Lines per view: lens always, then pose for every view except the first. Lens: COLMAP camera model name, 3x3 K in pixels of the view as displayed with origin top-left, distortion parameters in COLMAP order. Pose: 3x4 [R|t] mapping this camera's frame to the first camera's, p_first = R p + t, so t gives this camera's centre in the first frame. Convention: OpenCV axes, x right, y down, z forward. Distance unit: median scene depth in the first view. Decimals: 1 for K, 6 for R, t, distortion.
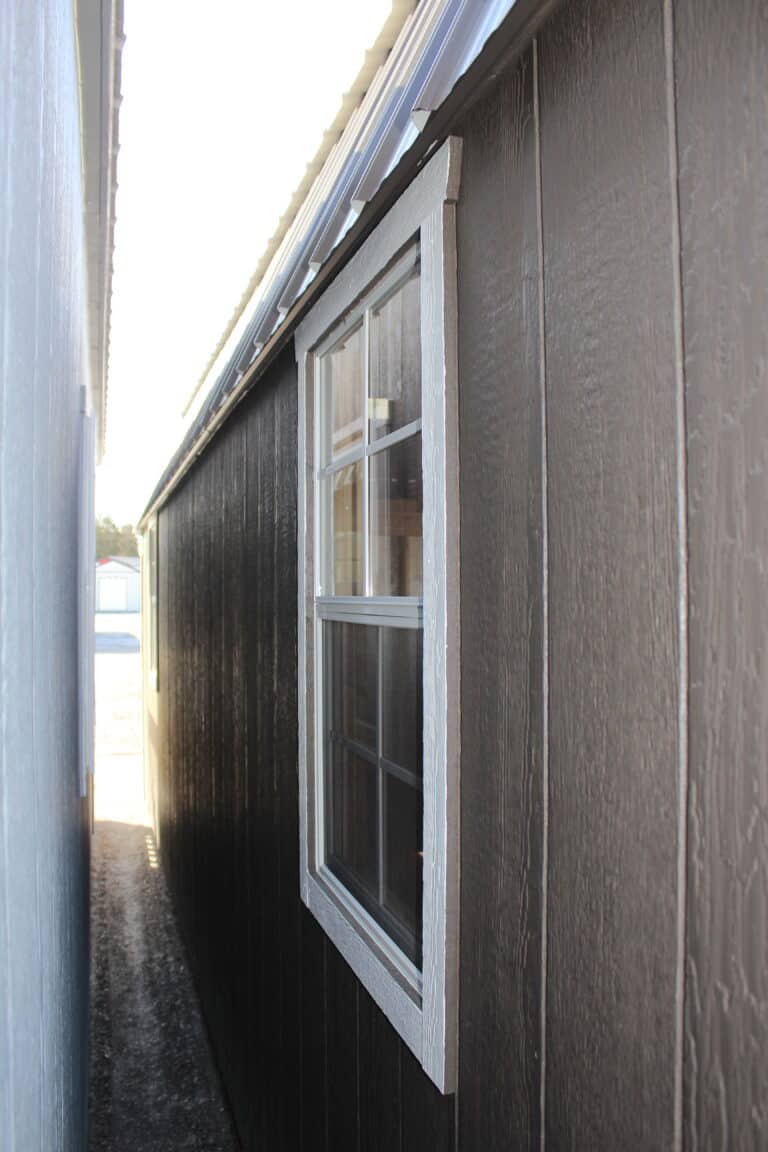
lens RADIAL K [[961.6, 0, 323.4], [0, 961.6, 575.3], [0, 0, 1]] dist [-0.093333, 0.015525]
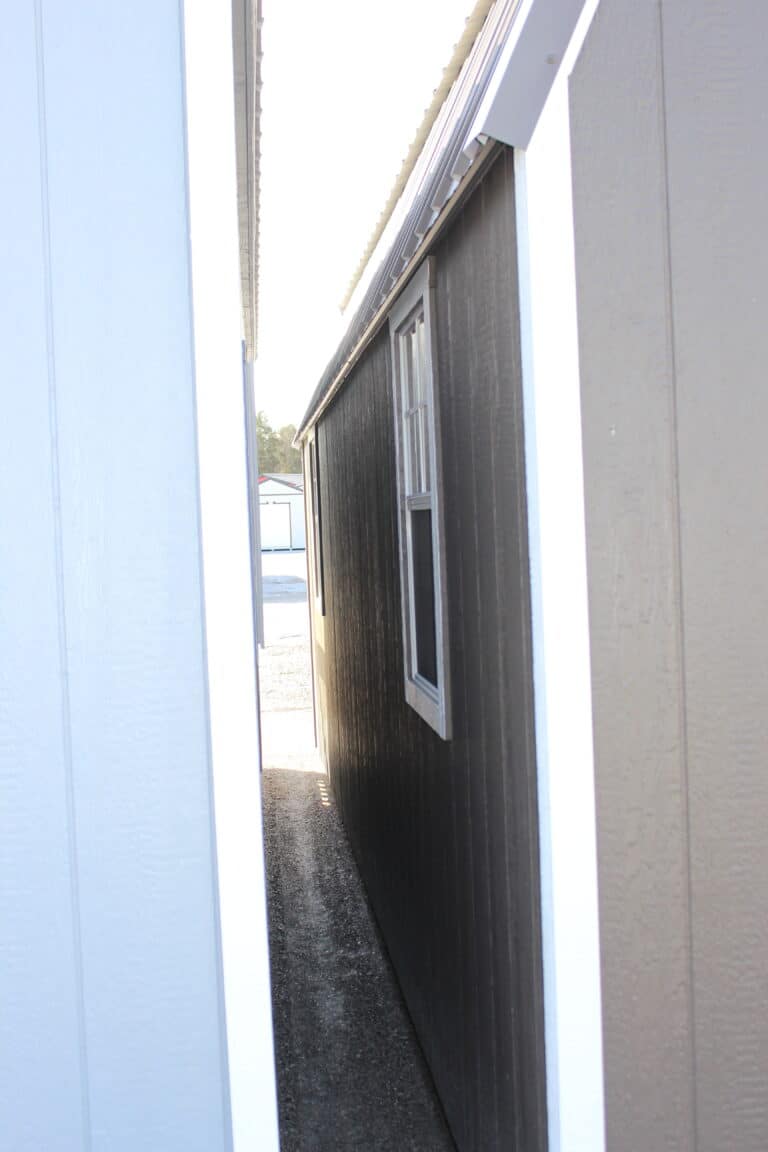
lens RADIAL K [[1453.5, 0, 384.0], [0, 1453.5, 576.0], [0, 0, 1]] dist [-0.029570, -0.017176]
pose [[0.989765, -0.028162, -0.139904, 0.120856], [0.035979, 0.997911, 0.053661, 0.010755], [0.138100, -0.058146, 0.988710, -0.560342]]
